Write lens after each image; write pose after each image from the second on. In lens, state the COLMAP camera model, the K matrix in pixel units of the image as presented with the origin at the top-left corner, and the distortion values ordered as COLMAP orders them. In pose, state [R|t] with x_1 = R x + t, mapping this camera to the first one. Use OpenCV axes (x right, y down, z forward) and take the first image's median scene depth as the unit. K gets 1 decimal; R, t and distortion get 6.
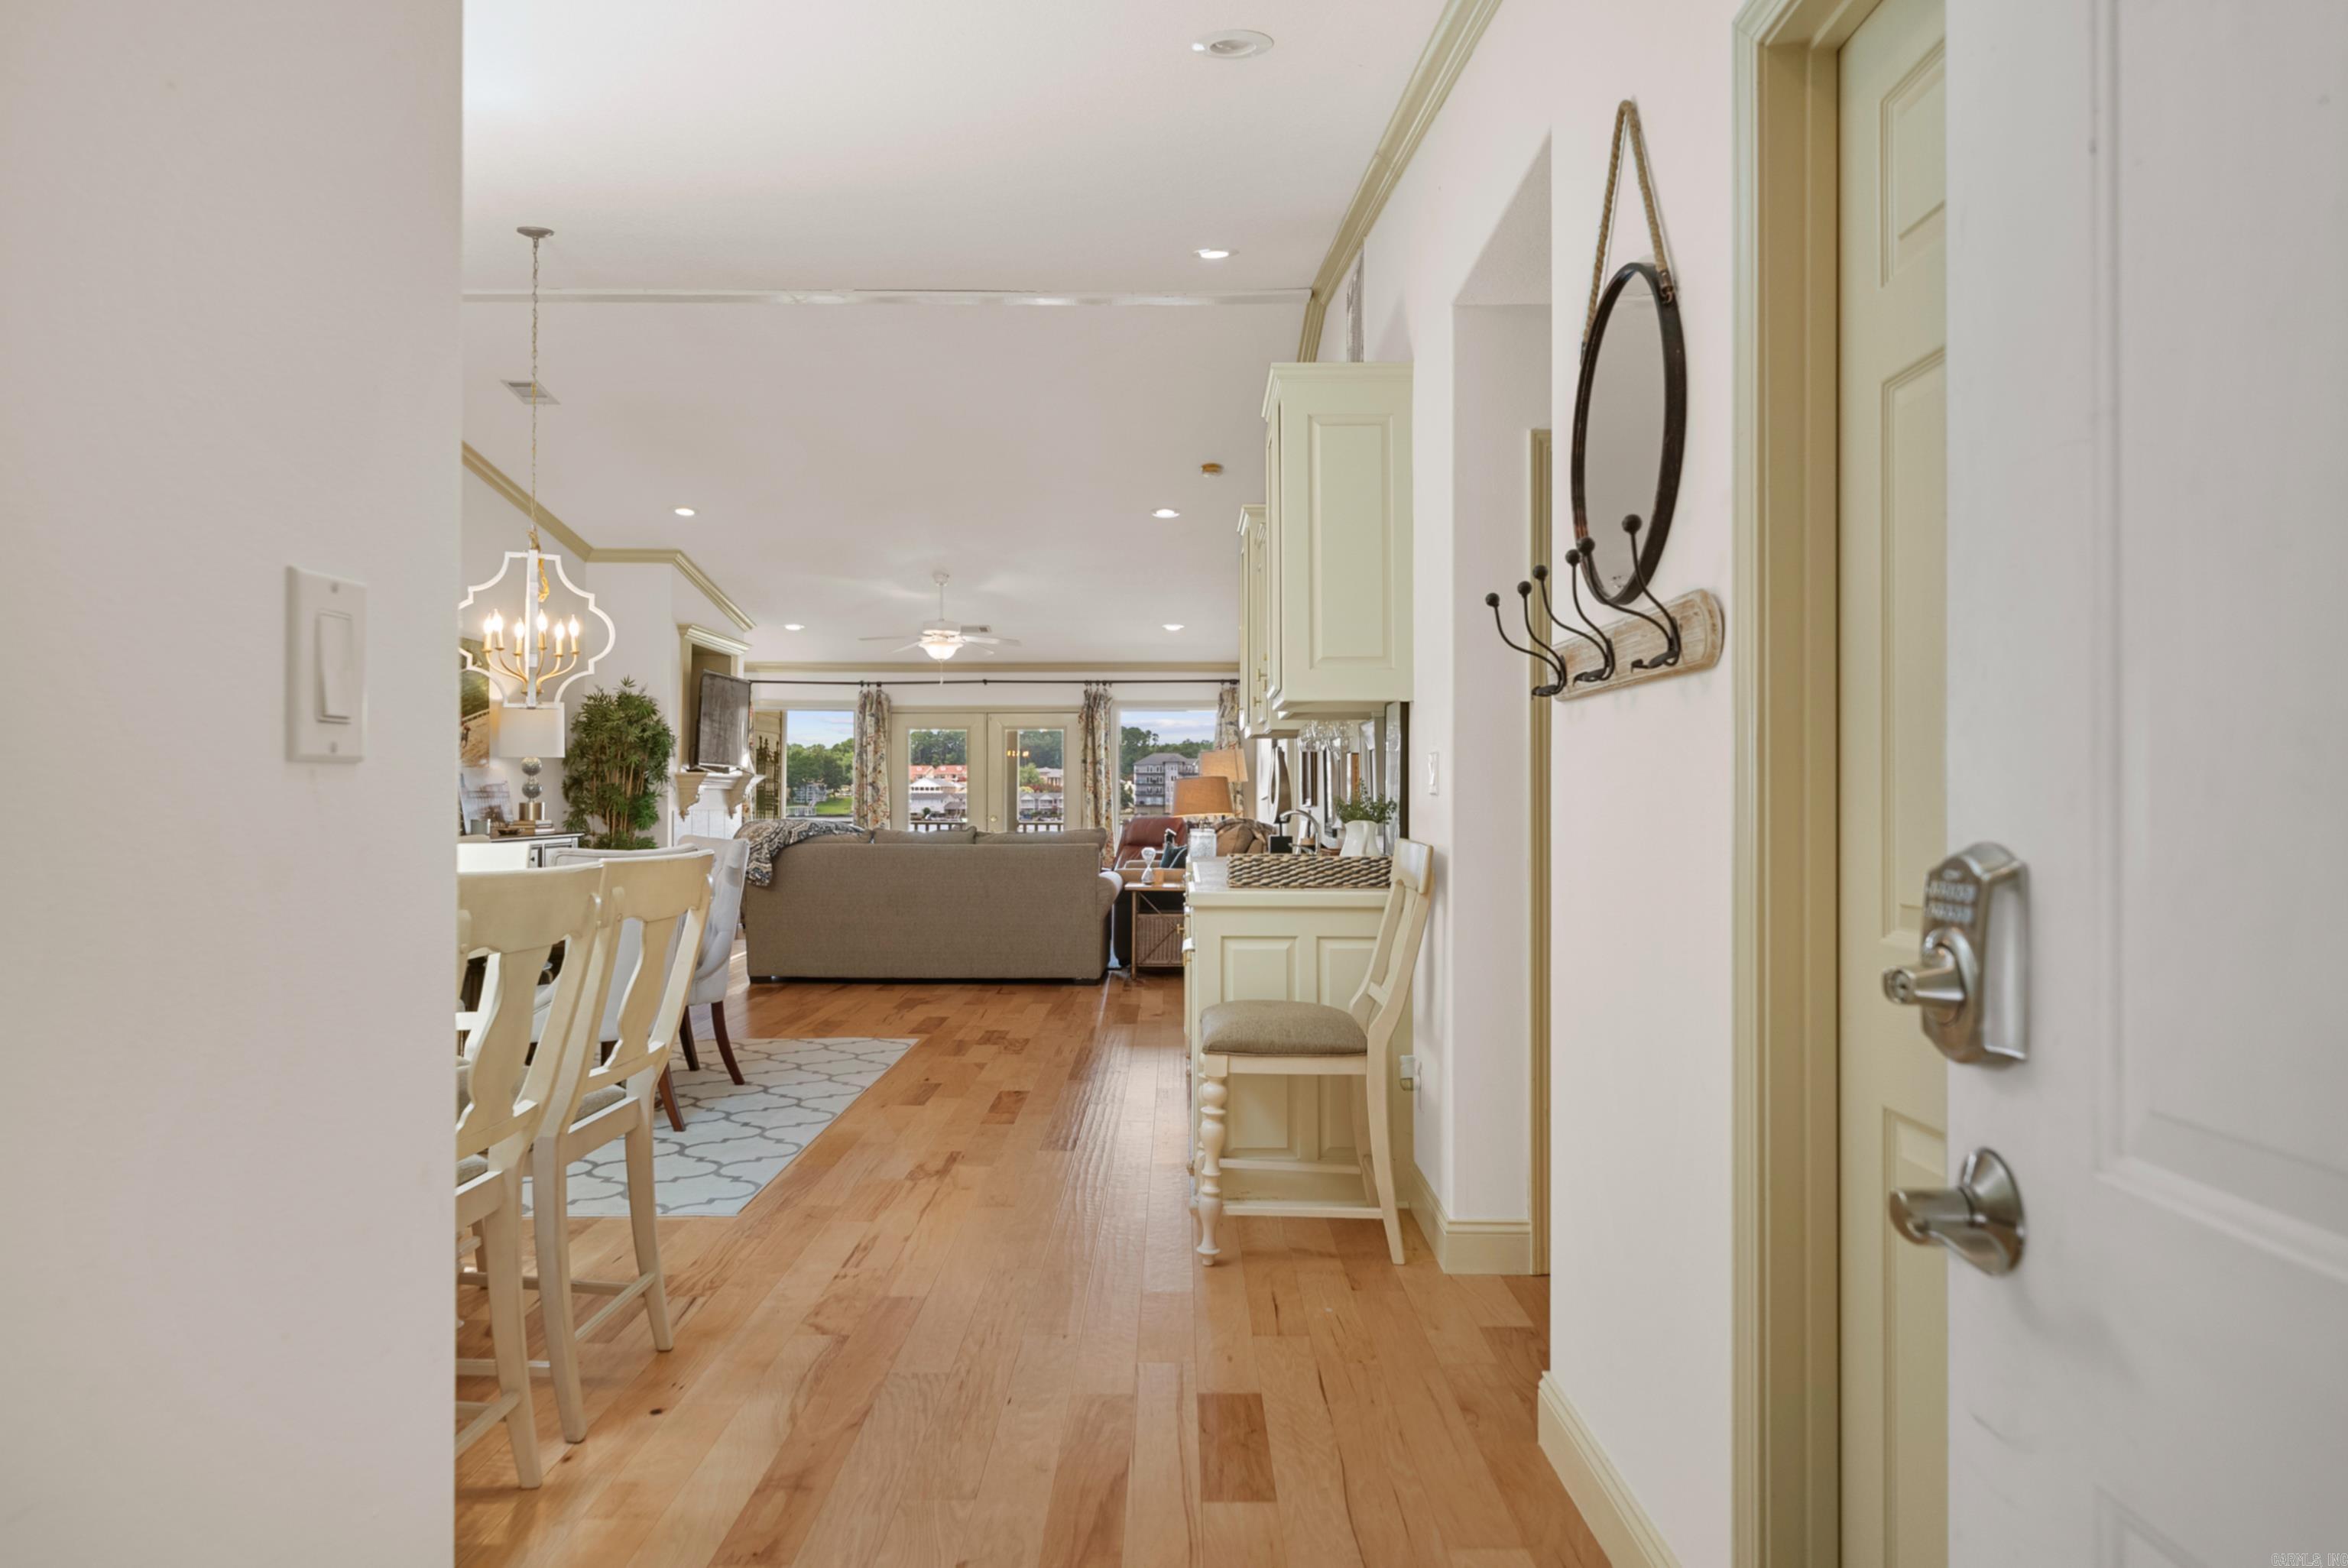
lens RADIAL K [[1497.2, 0, 1178.8], [0, 1497.2, 791.8], [0, 0, 1]] dist [0.002505, 0.000334]
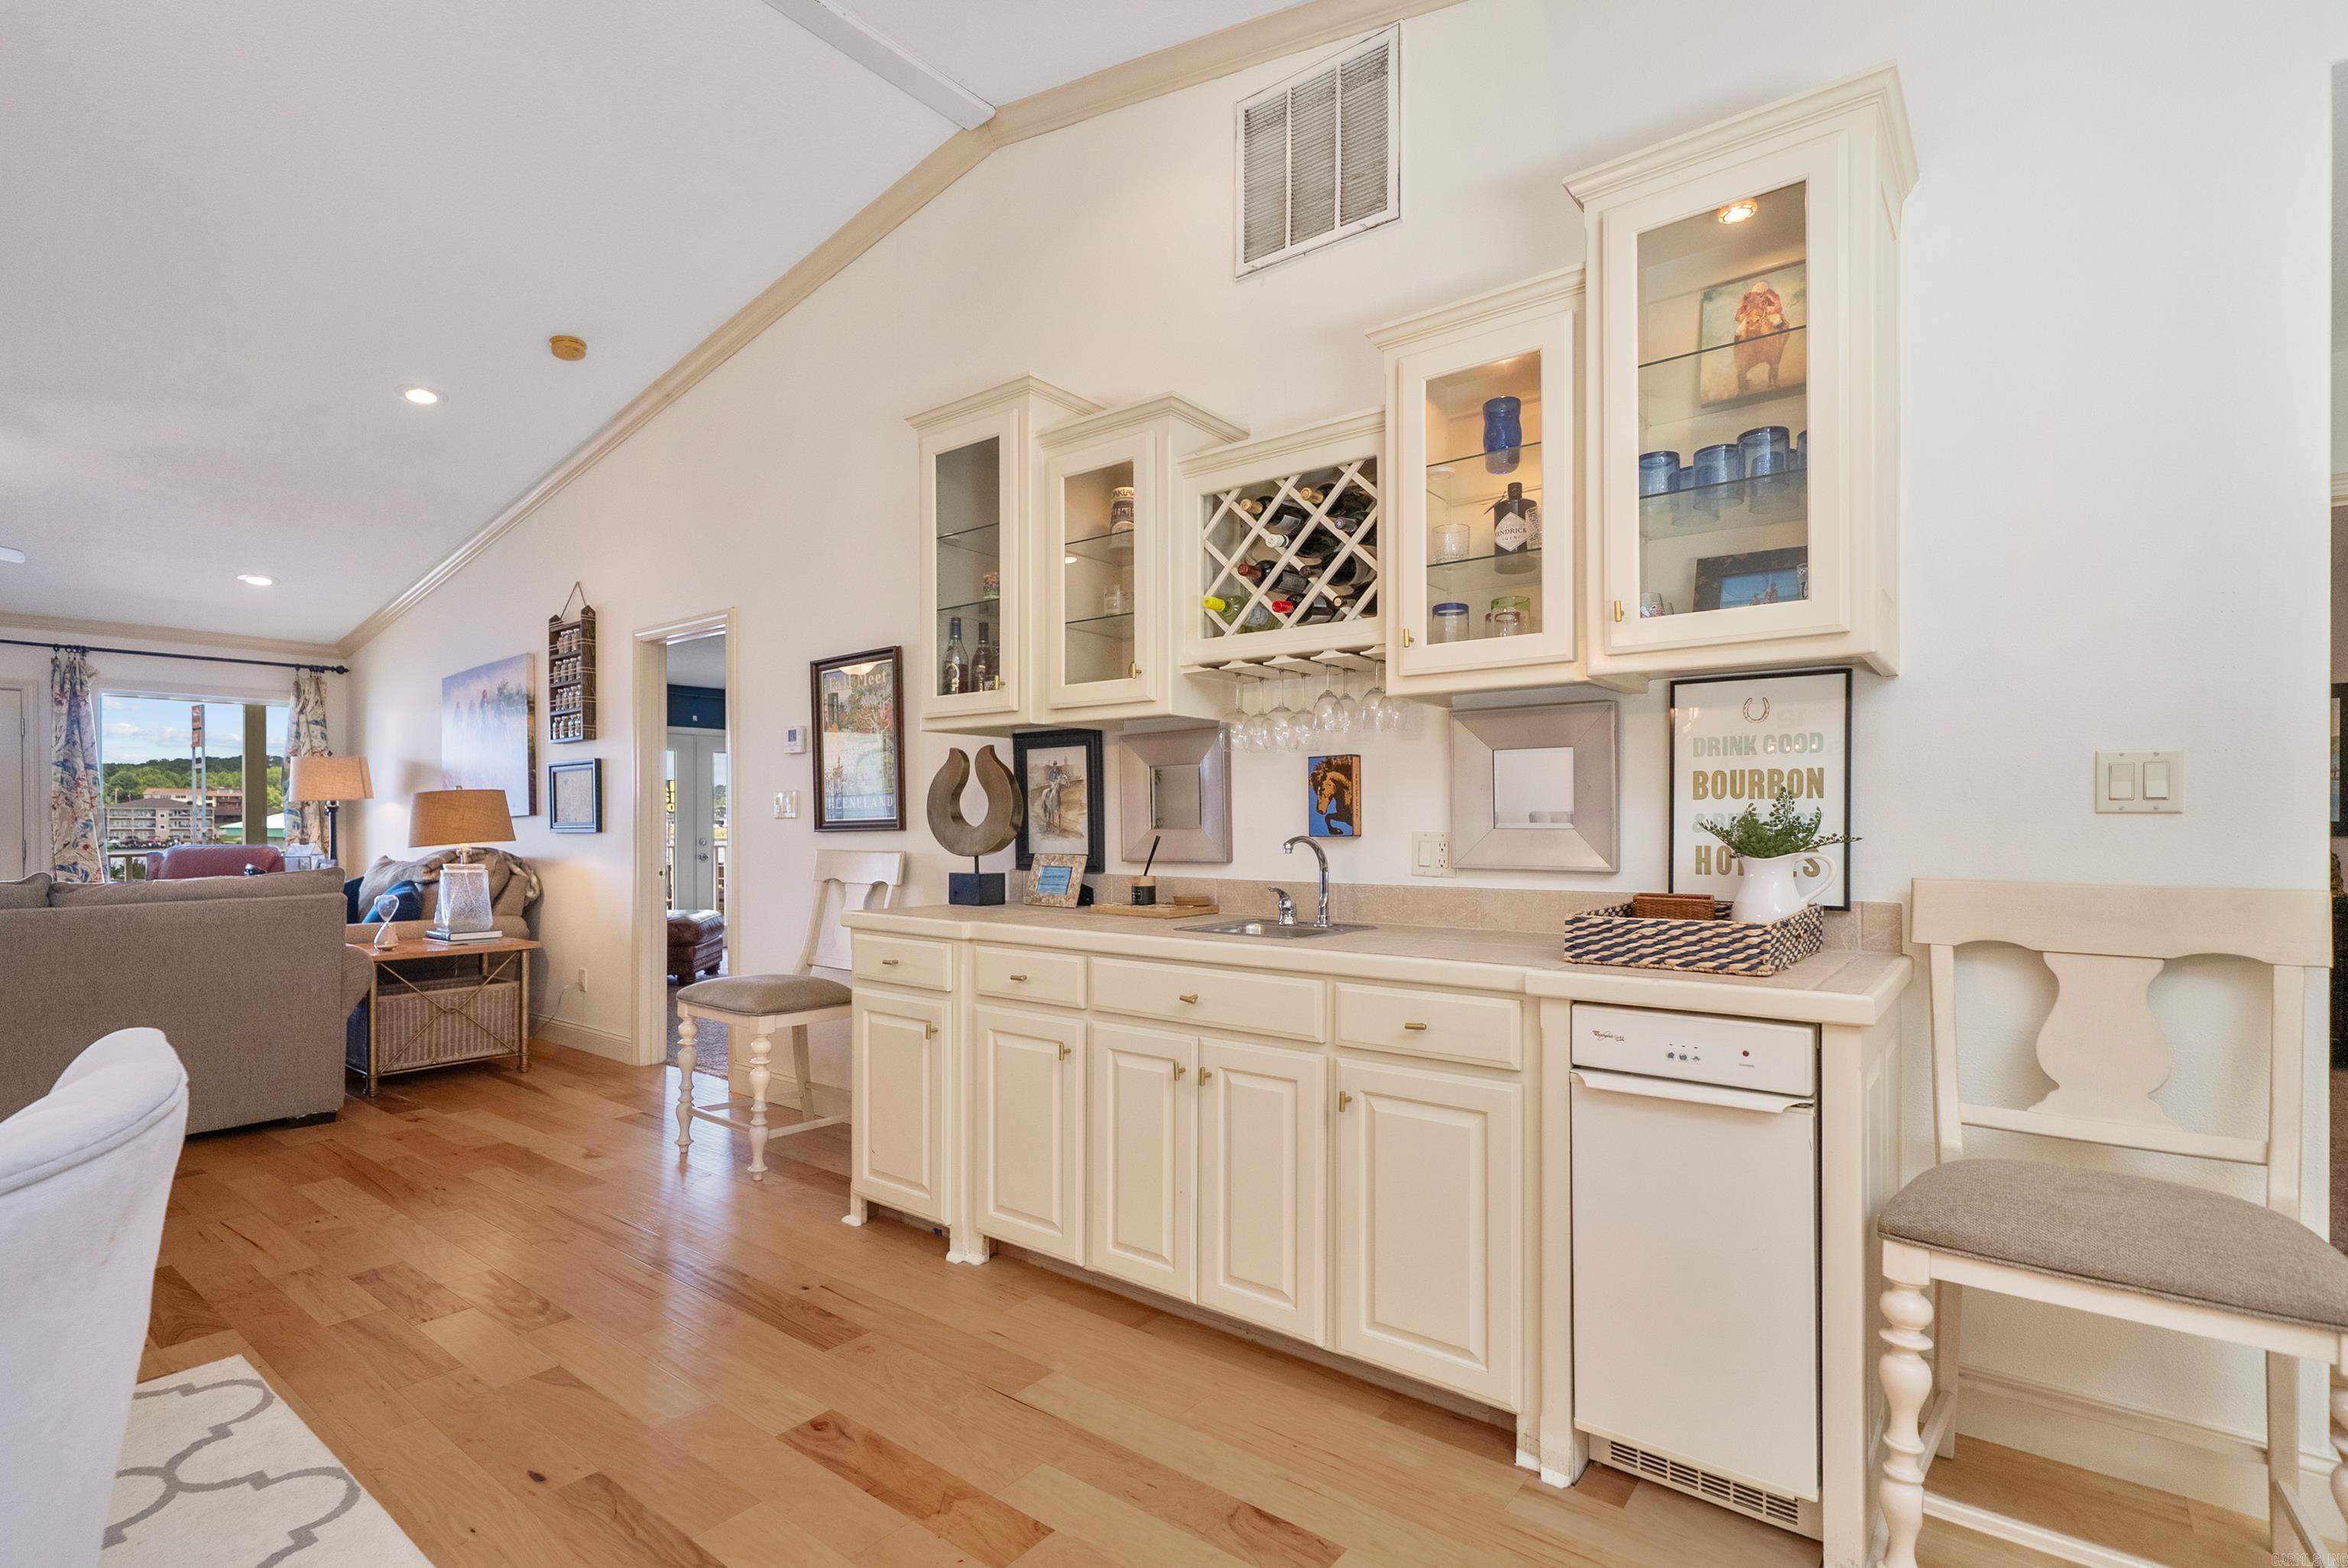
lens RADIAL K [[1107.0, 0, 1173.3], [0, 1107.0, 818.9], [0, 0, 1]] dist [0.001684, -0.000174]
pose [[0.611395, -0.001643, 0.791324, -0.146050], [-0.001130, 0.999995, 0.002949, 0.001183], [-0.791325, -0.002697, 0.611390, 0.311659]]
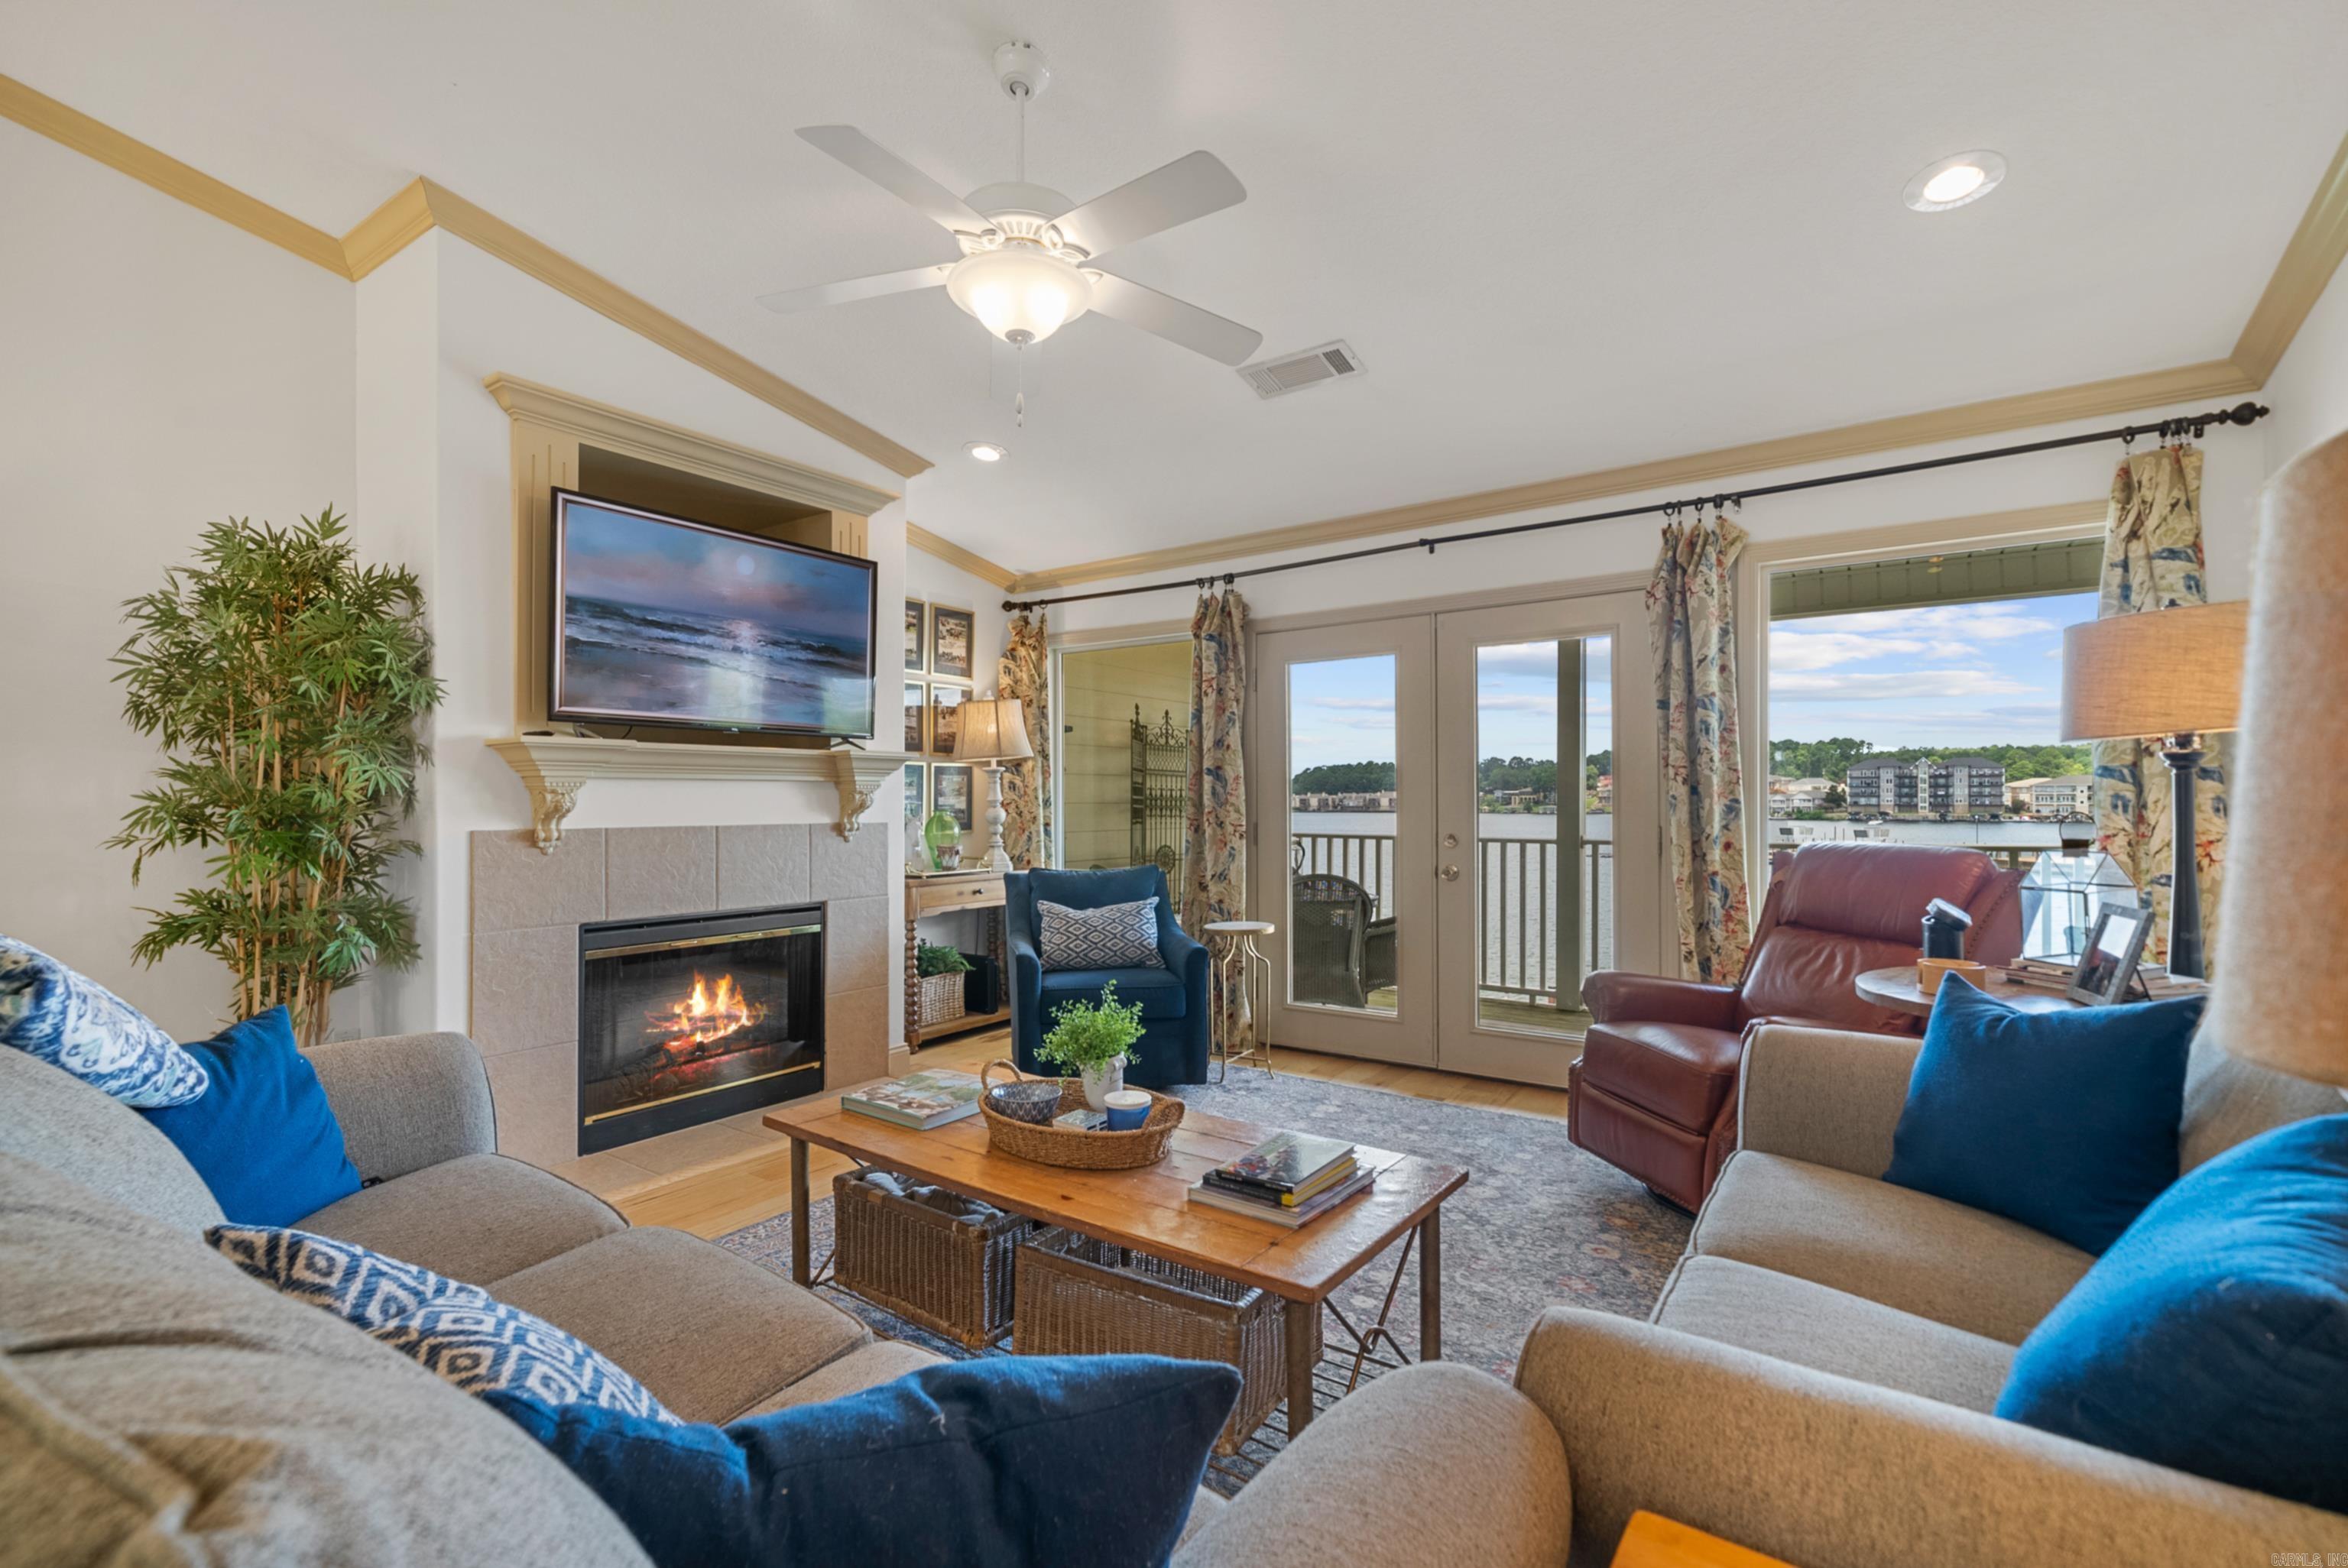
lens RADIAL K [[1021.0, 0, 1169.6], [0, 1021.0, 800.0], [0, 0, 1]] dist [-0.000621, 0.000087]
pose [[0.815886, -0.004314, -0.578197, -0.012937], [0.006814, 0.999974, 0.002153, 0.004007], [0.578173, -0.005696, 0.815894, 0.710088]]
